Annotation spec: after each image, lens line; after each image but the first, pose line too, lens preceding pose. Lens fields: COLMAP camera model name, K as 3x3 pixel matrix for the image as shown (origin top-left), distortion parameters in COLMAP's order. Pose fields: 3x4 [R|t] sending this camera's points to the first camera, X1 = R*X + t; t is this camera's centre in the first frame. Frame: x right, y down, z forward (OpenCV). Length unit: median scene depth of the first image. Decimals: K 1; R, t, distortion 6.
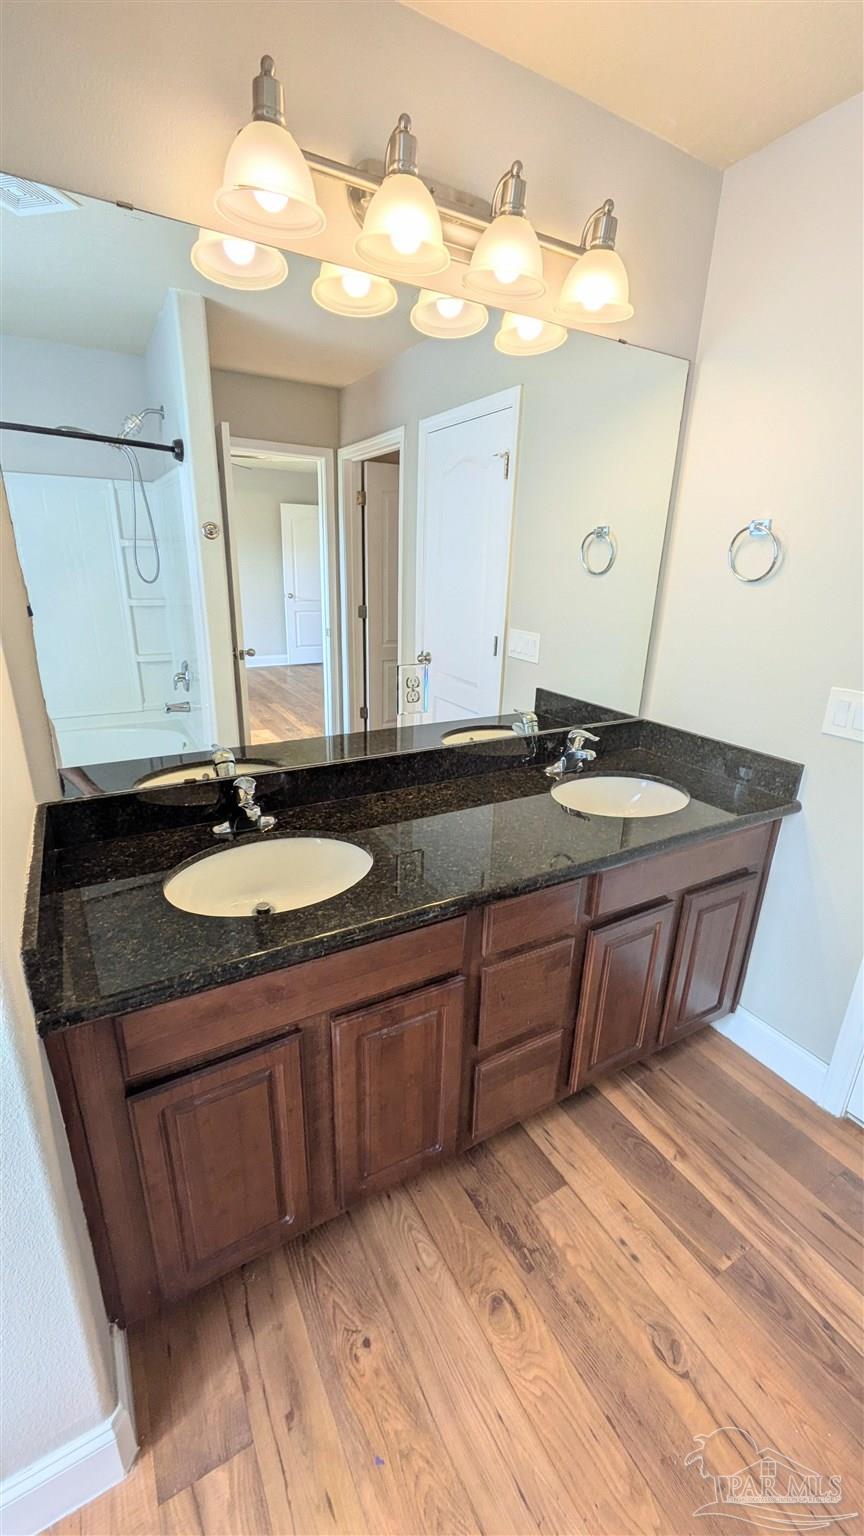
lens RADIAL K [[602.2, 0, 430.6], [0, 602.2, 768.9], [0, 0, 1]] dist [-0.002913, 0.002185]
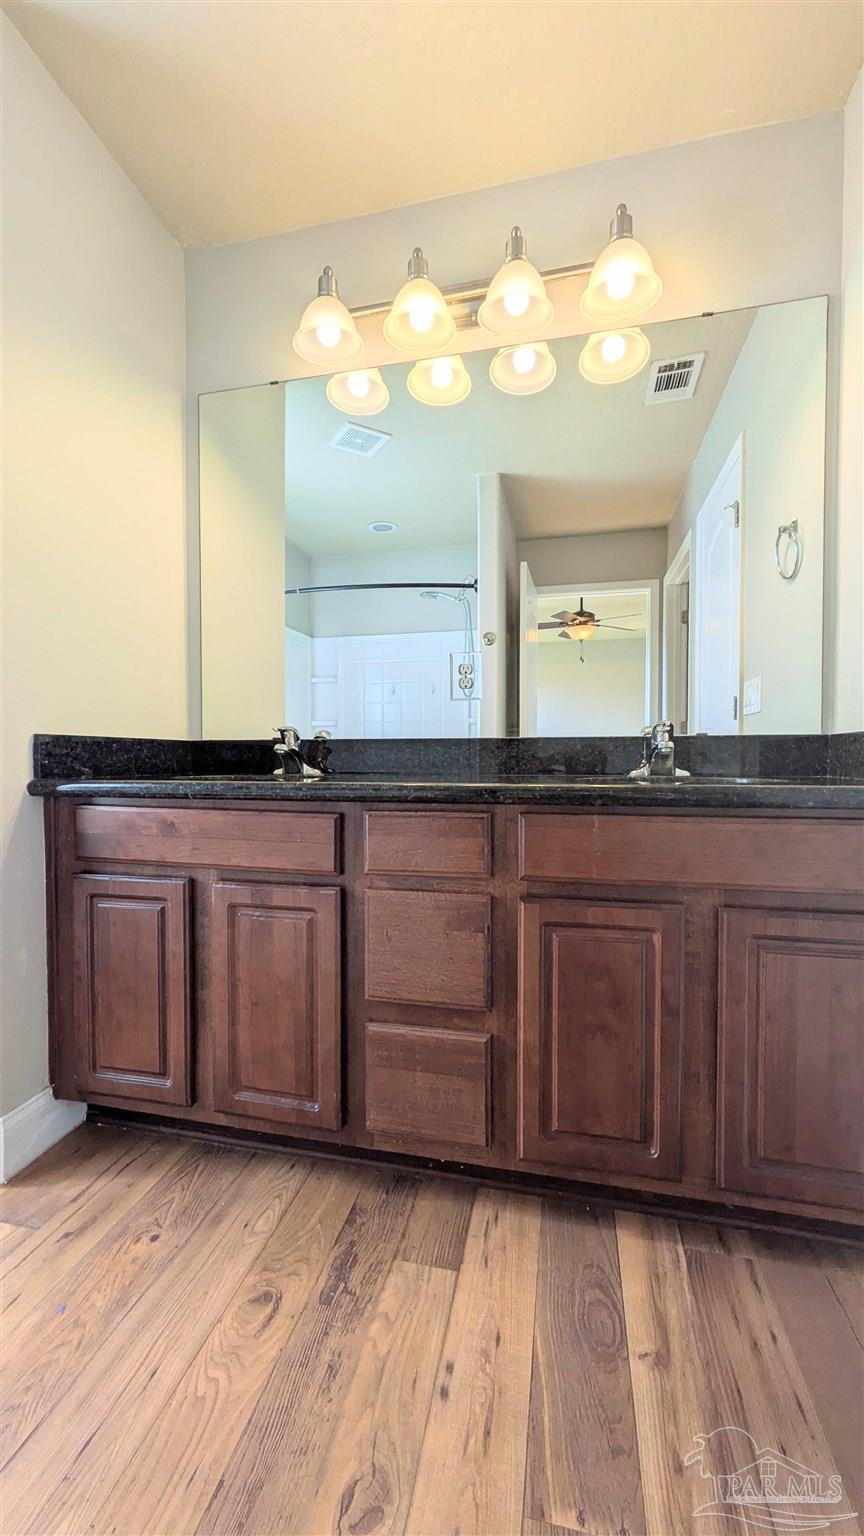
lens RADIAL K [[602.2, 0, 426.9], [0, 602.2, 765.9], [0, 0, 1]] dist [-0.002913, 0.002185]
pose [[0.732456, -0.014727, -0.680655, 0.800082], [-0.204228, 0.948970, -0.240304, 0.359519], [0.649460, 0.315021, 0.692071, 0.359182]]
